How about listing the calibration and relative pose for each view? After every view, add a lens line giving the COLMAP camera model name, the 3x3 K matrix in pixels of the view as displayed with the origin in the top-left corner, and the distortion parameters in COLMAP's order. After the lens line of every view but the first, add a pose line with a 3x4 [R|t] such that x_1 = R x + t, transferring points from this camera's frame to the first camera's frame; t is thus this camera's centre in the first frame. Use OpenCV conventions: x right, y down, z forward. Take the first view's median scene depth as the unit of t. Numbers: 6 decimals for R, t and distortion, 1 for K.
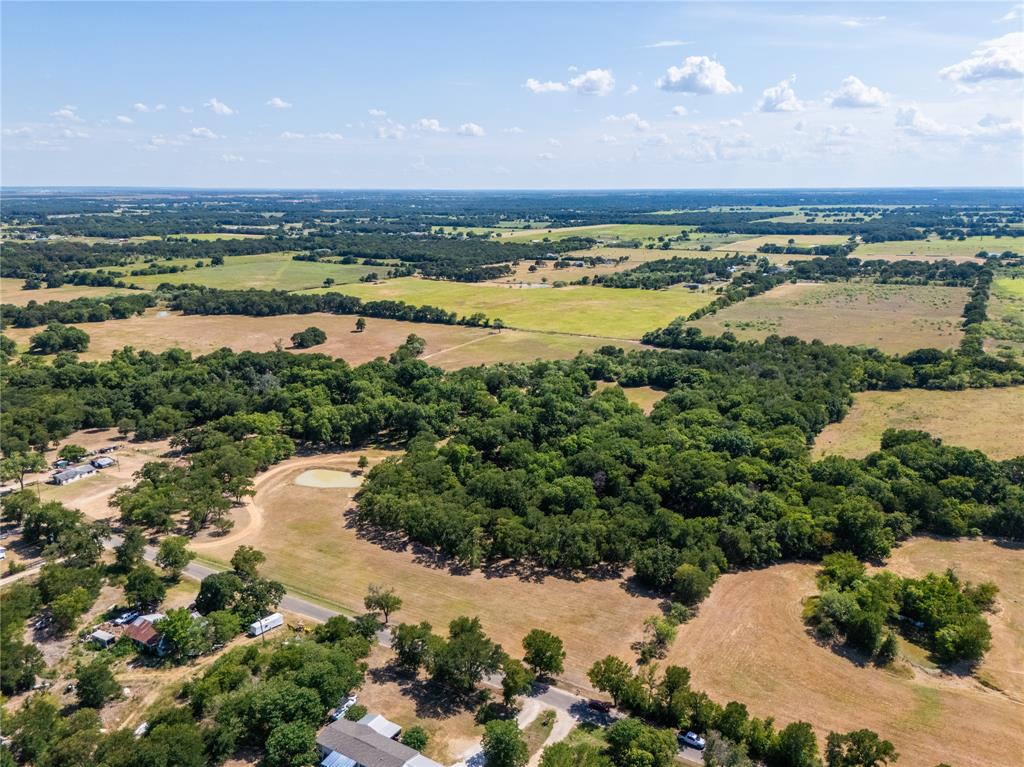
lens RADIAL K [[784.3, 0, 512.0], [0, 784.3, 383.5], [0, 0, 1]] dist [0.087411, -0.079748]
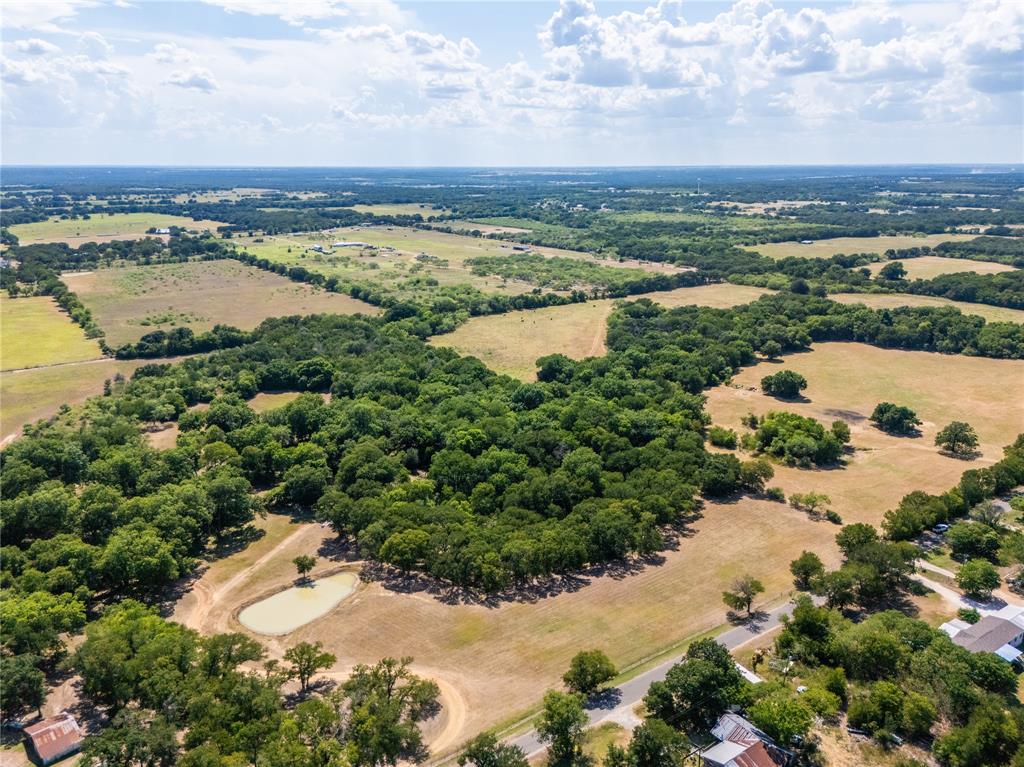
lens RADIAL K [[784.3, 0, 512.0], [0, 784.3, 383.5], [0, 0, 1]] dist [0.087411, -0.079748]
pose [[0.404208, -0.245488, 0.881108, -0.339983], [0.223595, 0.960604, 0.165062, -0.062483], [-0.886917, 0.130292, 0.443173, 0.249518]]
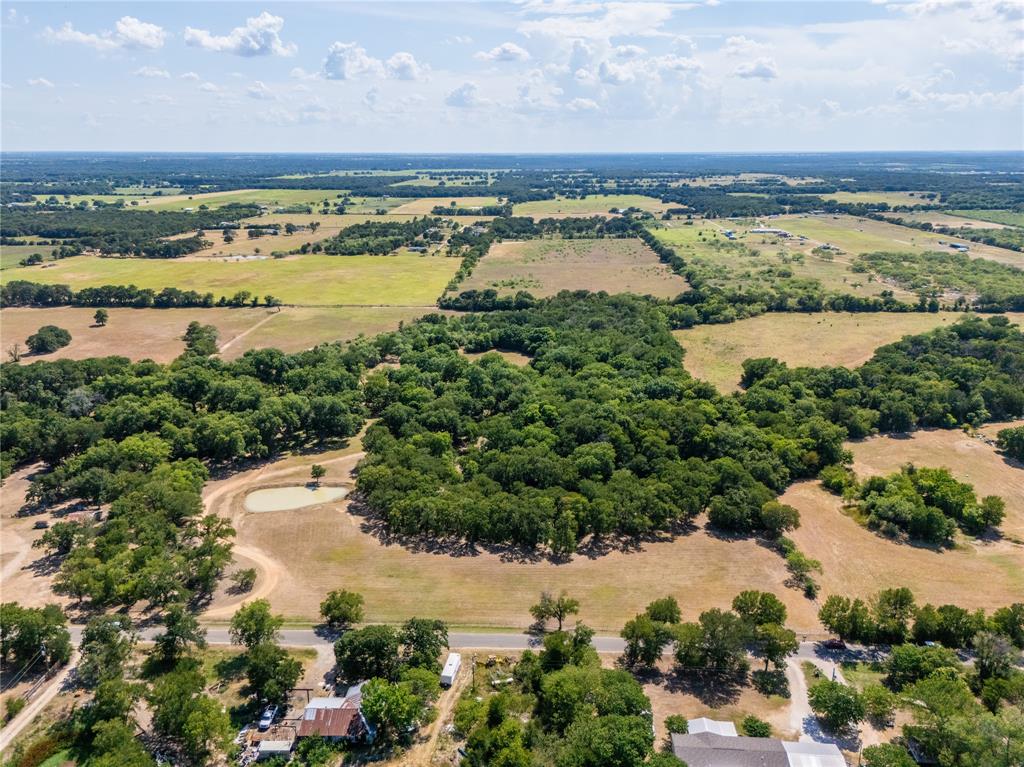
lens RADIAL K [[764.3, 0, 512.0], [0, 764.3, 383.5], [0, 0, 1]] dist [0.071737, -0.068704]
pose [[0.881202, -0.136883, 0.452489, -0.182277], [0.114304, 0.990456, 0.077022, -0.018119], [-0.458713, -0.016151, 0.888438, 0.073885]]
